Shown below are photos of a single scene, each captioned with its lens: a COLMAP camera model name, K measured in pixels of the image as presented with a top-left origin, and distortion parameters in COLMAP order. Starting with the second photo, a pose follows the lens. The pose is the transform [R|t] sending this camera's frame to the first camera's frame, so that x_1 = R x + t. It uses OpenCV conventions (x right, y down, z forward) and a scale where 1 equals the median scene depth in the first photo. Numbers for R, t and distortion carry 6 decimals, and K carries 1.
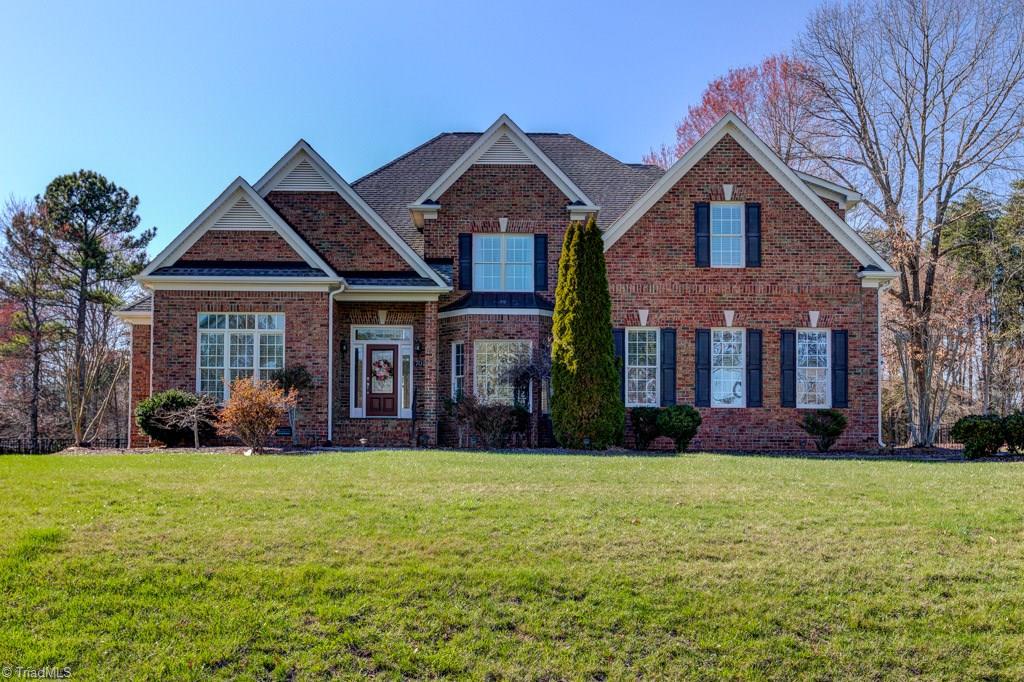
lens RADIAL K [[1061.4, 0, 478.3], [0, 1061.4, 365.8], [0, 0, 1]] dist [-0.003095, 0.001731]
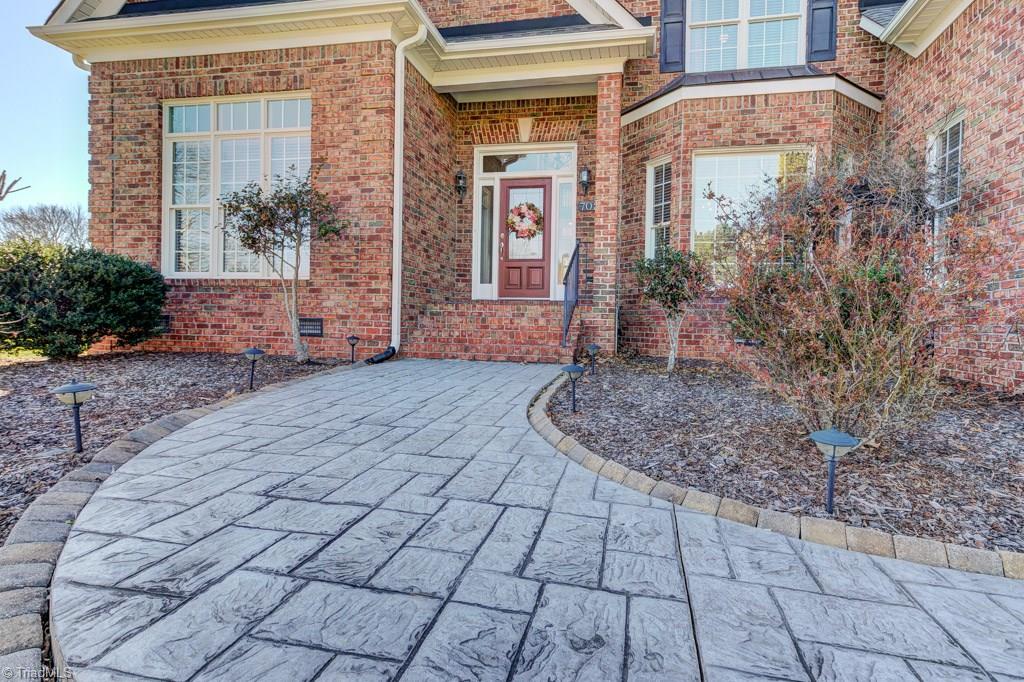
lens RADIAL K [[558.0, 0, 507.2], [0, 558.0, 318.8], [0, 0, 1]] dist [0.017761, 0.000026]
pose [[0.973303, 0.012440, -0.229188, -0.030176], [0.007820, 0.996153, 0.087279, 0.034772], [0.229392, -0.086741, 0.969461, 0.756331]]
